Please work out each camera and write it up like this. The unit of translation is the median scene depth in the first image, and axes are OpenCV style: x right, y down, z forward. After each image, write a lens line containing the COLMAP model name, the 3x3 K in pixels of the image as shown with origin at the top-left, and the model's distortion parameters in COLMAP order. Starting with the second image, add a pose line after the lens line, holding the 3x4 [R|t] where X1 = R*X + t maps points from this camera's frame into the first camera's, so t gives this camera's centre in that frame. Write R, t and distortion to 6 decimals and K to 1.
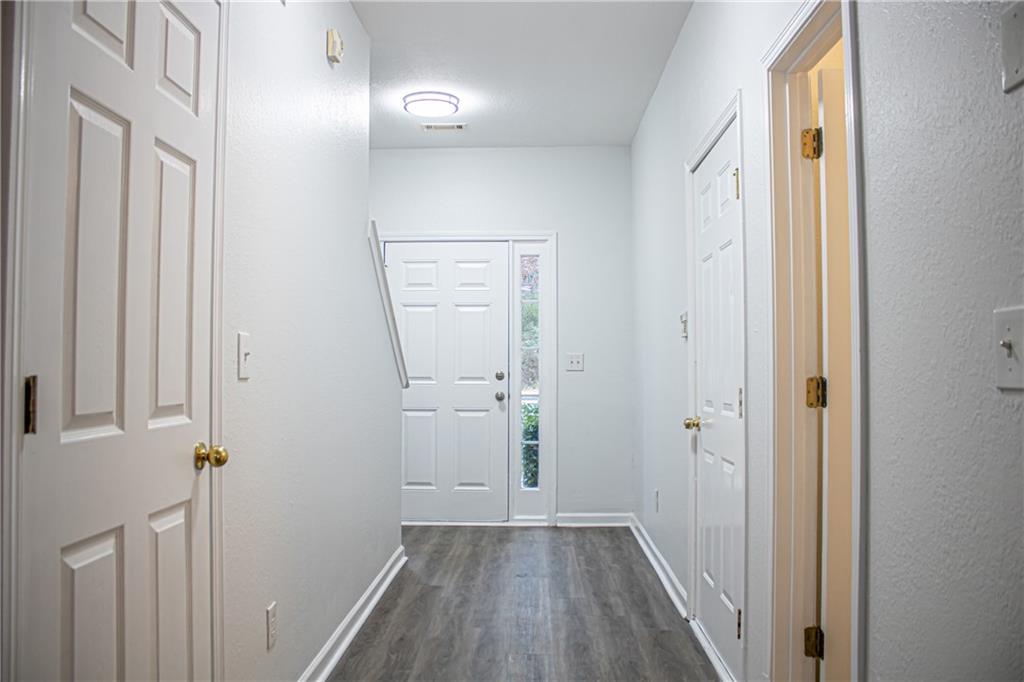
lens RADIAL K [[847.3, 0, 508.7], [0, 847.3, 344.5], [0, 0, 1]] dist [-0.147865, 0.103310]
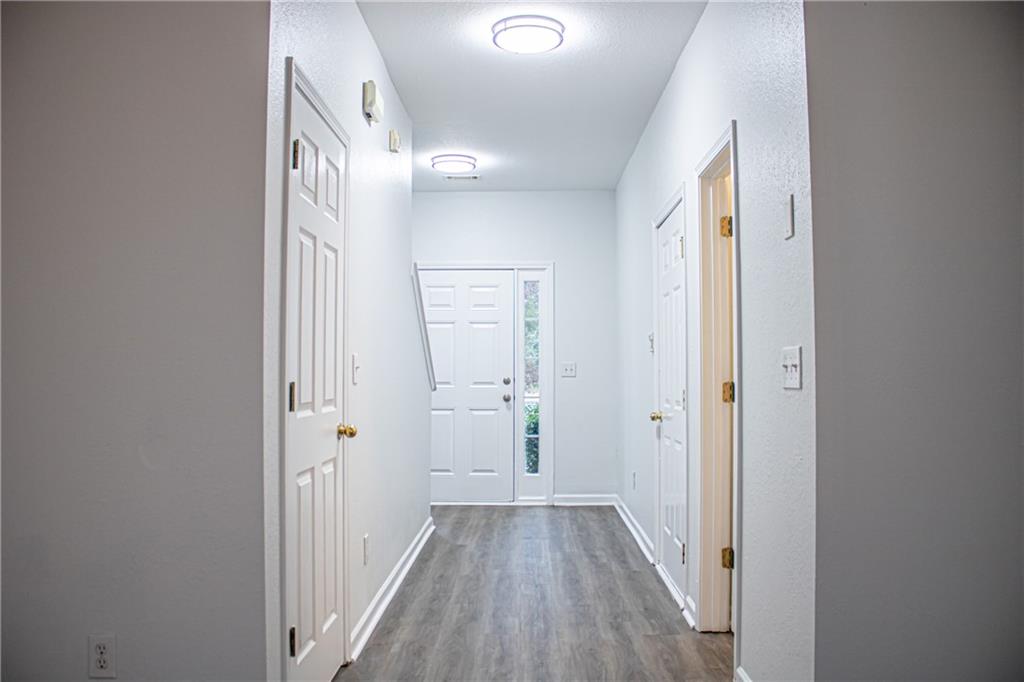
lens RADIAL K [[847.3, 0, 514.9], [0, 847.3, 339.4], [0, 0, 1]] dist [-0.147865, 0.103310]
pose [[0.999888, 0.000190, 0.014932, -0.027432], [-0.000018, 0.999934, -0.011508, -0.013519], [-0.014933, 0.011507, 0.999822, -0.339366]]
